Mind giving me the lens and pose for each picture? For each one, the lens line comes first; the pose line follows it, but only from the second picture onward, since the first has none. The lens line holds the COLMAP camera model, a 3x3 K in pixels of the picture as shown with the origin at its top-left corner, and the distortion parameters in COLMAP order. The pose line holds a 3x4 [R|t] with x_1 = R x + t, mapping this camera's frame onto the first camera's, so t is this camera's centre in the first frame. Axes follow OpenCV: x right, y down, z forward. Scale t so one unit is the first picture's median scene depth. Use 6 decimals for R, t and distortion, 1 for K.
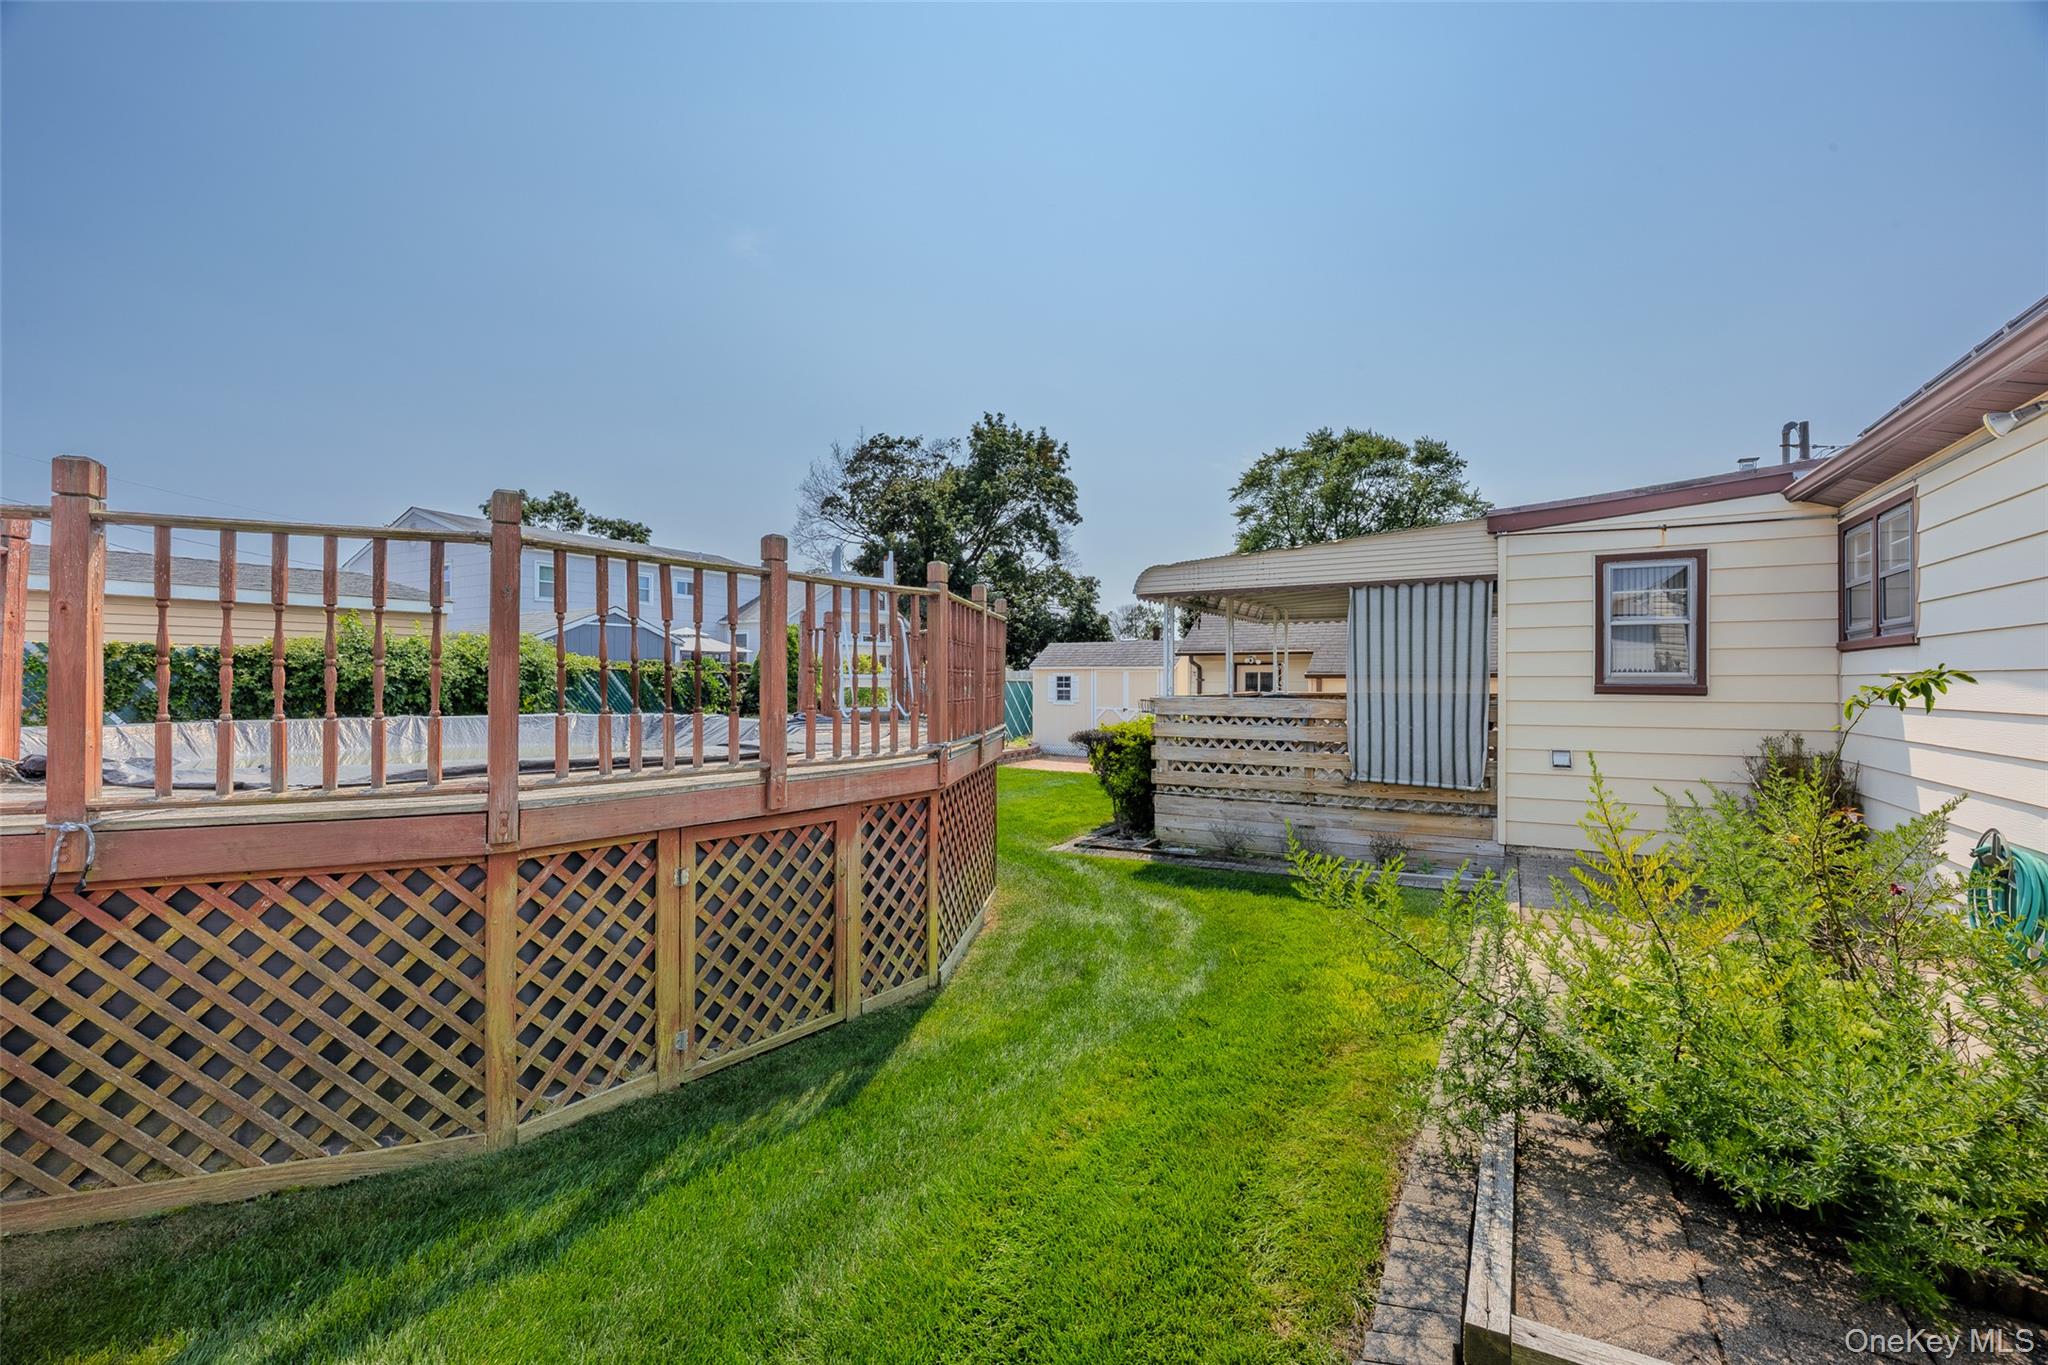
lens RADIAL K [[850.2, 0, 1019.9], [0, 850.2, 678.9], [0, 0, 1]] dist [0.000528, -0.000017]
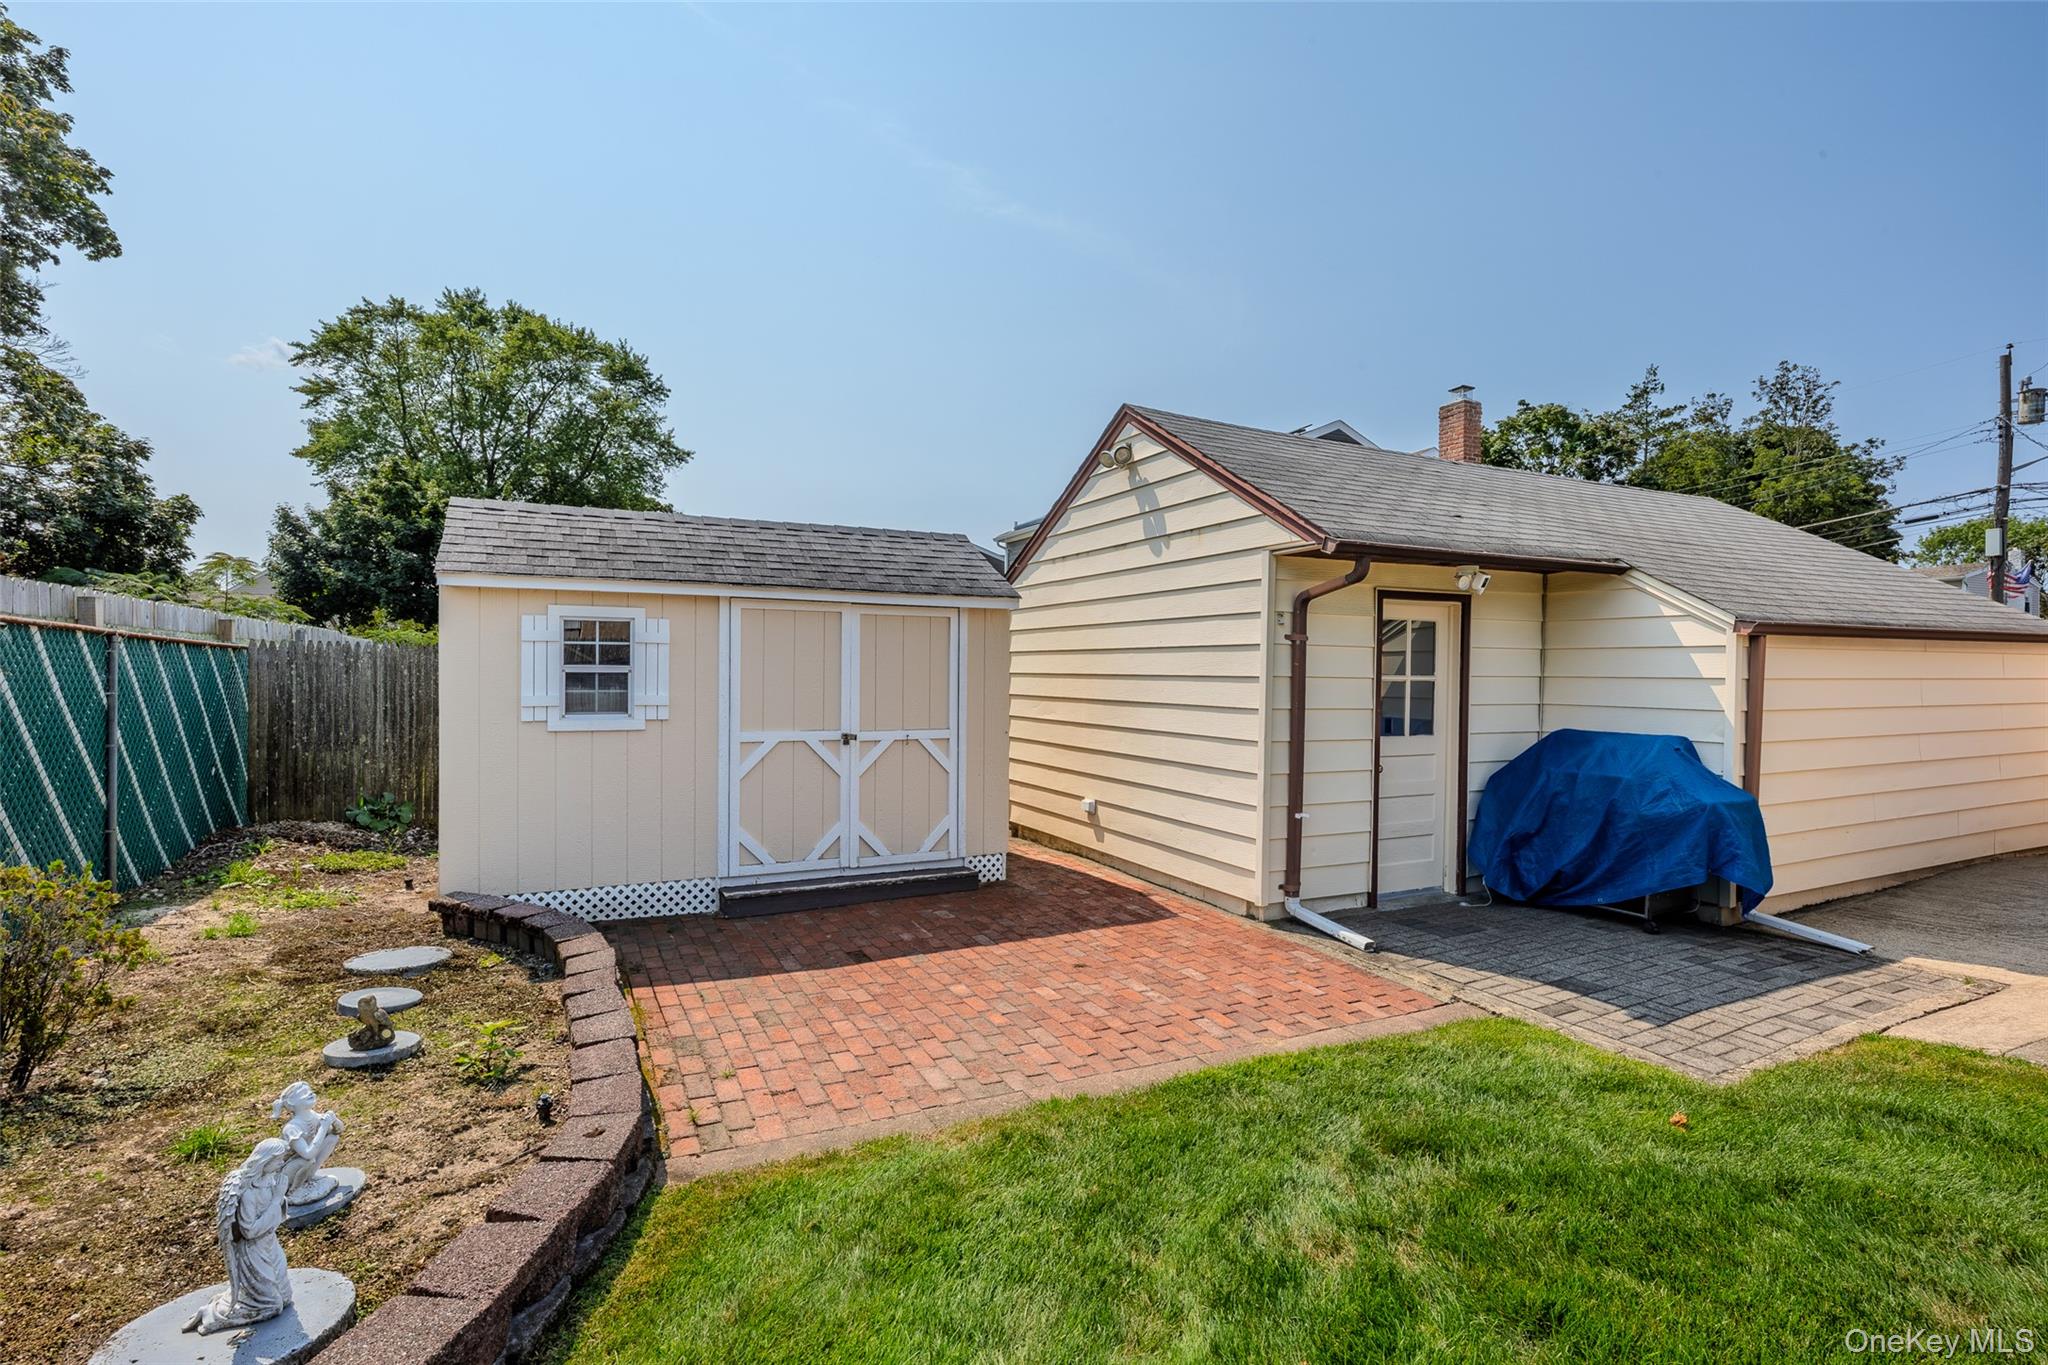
lens RADIAL K [[970.3, 0, 1024.4], [0, 970.3, 675.5], [0, 0, 1]] dist [-0.015659, -0.000709]
pose [[0.546749, -0.000121, 0.837296, -0.125422], [-0.005596, 0.999977, 0.003798, 0.011797], [-0.837278, -0.006762, 0.546736, 0.726746]]
